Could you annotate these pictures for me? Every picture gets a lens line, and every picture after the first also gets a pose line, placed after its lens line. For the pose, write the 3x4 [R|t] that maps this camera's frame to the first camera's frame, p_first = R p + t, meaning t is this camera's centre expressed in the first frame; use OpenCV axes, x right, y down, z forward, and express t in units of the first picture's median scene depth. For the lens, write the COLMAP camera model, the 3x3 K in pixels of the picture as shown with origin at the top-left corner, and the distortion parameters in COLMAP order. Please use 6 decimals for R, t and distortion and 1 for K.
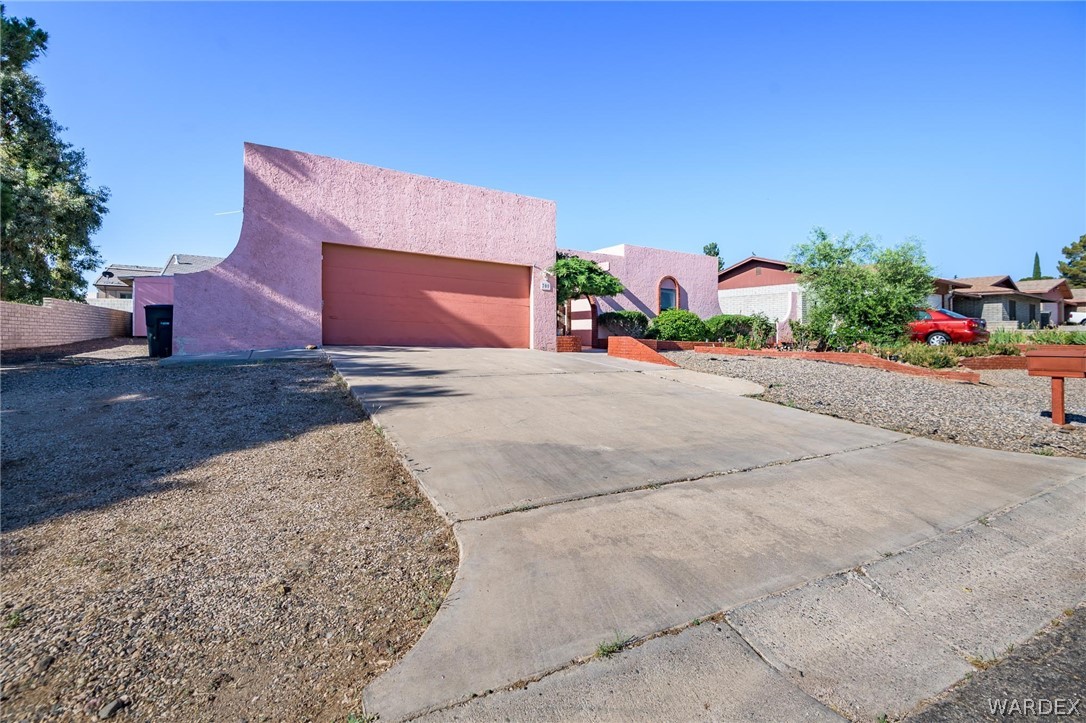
lens RADIAL K [[514.2, 0, 570.3], [0, 514.2, 336.2], [0, 0, 1]] dist [0.009052, -0.000039]
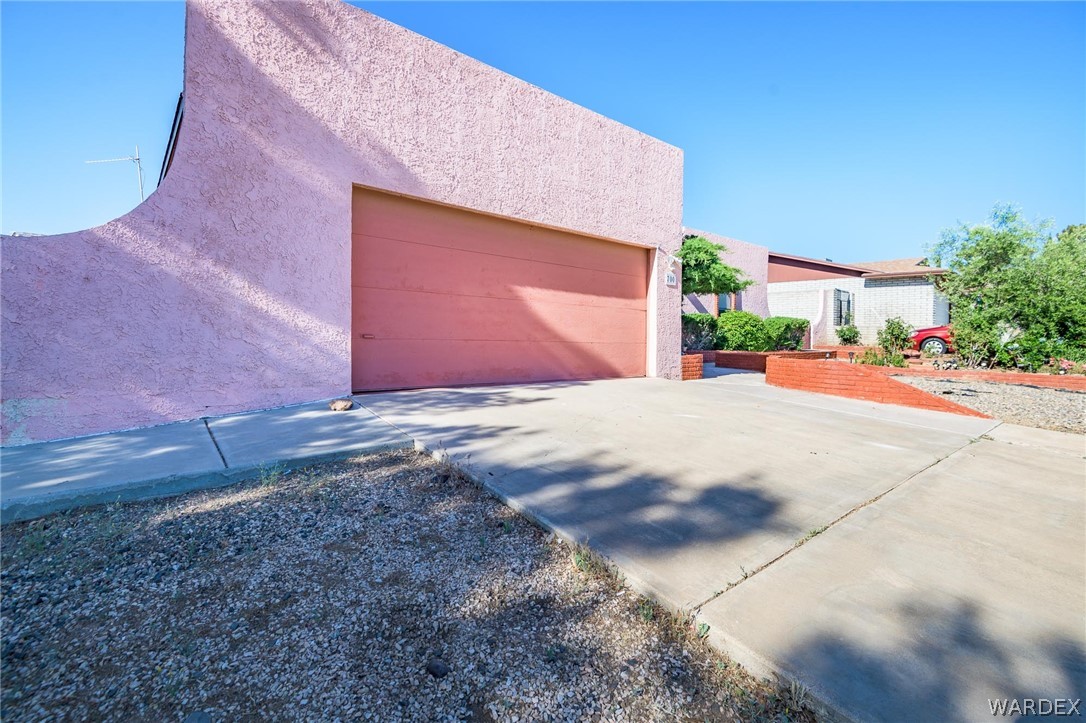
lens RADIAL K [[497.9, 0, 550.1], [0, 497.9, 327.4], [0, 0, 1]] dist [0.000378, -0.000904]
pose [[0.989912, -0.002761, 0.141654, -0.293147], [0.003507, 0.999981, -0.005018, -0.035532], [-0.141637, 0.005464, 0.989904, 0.410772]]
